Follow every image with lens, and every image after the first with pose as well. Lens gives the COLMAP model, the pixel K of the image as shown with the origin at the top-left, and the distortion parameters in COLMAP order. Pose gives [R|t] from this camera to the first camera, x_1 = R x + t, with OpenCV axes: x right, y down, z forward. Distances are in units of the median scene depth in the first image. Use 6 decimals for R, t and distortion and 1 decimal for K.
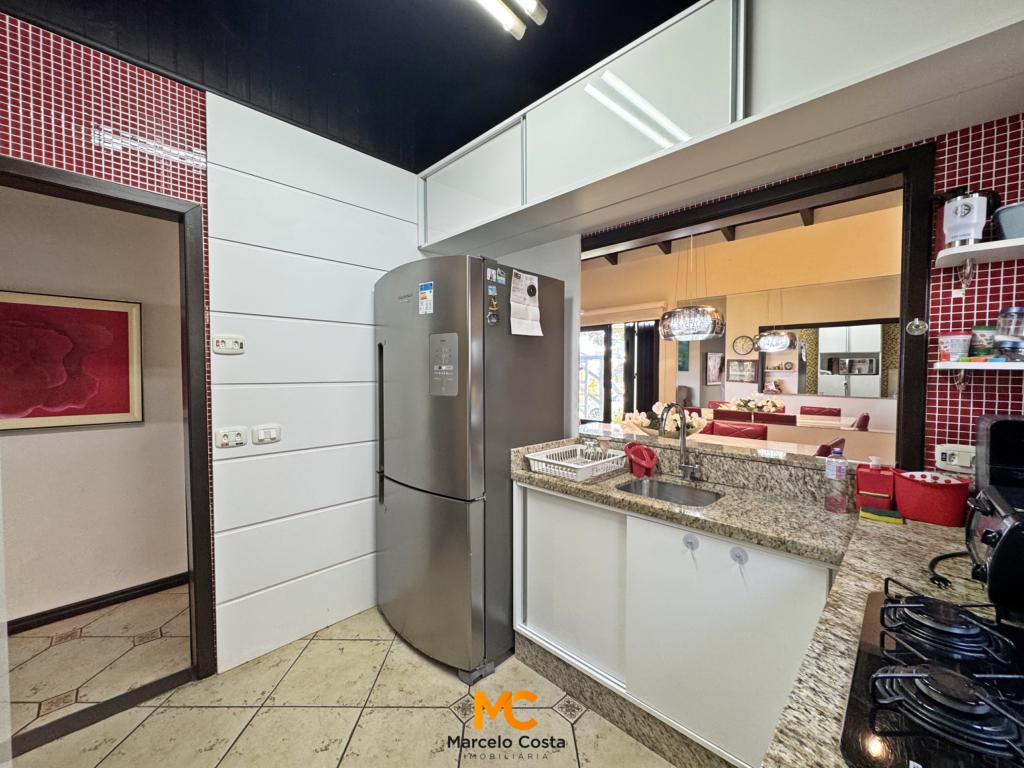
lens RADIAL K [[406.2, 0, 509.0], [0, 406.2, 382.7], [0, 0, 1]] dist [-0.000302, -0.000322]
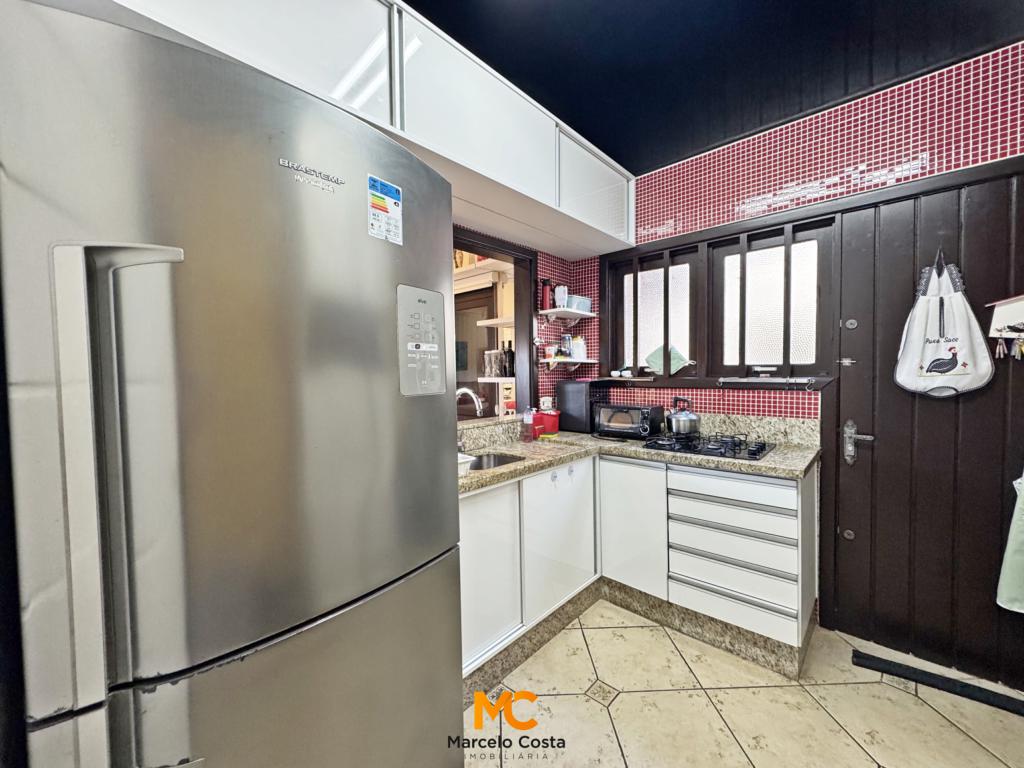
lens RADIAL K [[406.2, 0, 508.8], [0, 406.2, 385.0], [0, 0, 1]] dist [-0.000302, -0.000322]
pose [[-0.025059, -0.034073, 0.999105, -0.884688], [0.043785, 0.998423, 0.035148, 0.003543], [-0.998727, 0.044626, -0.023528, 1.042536]]
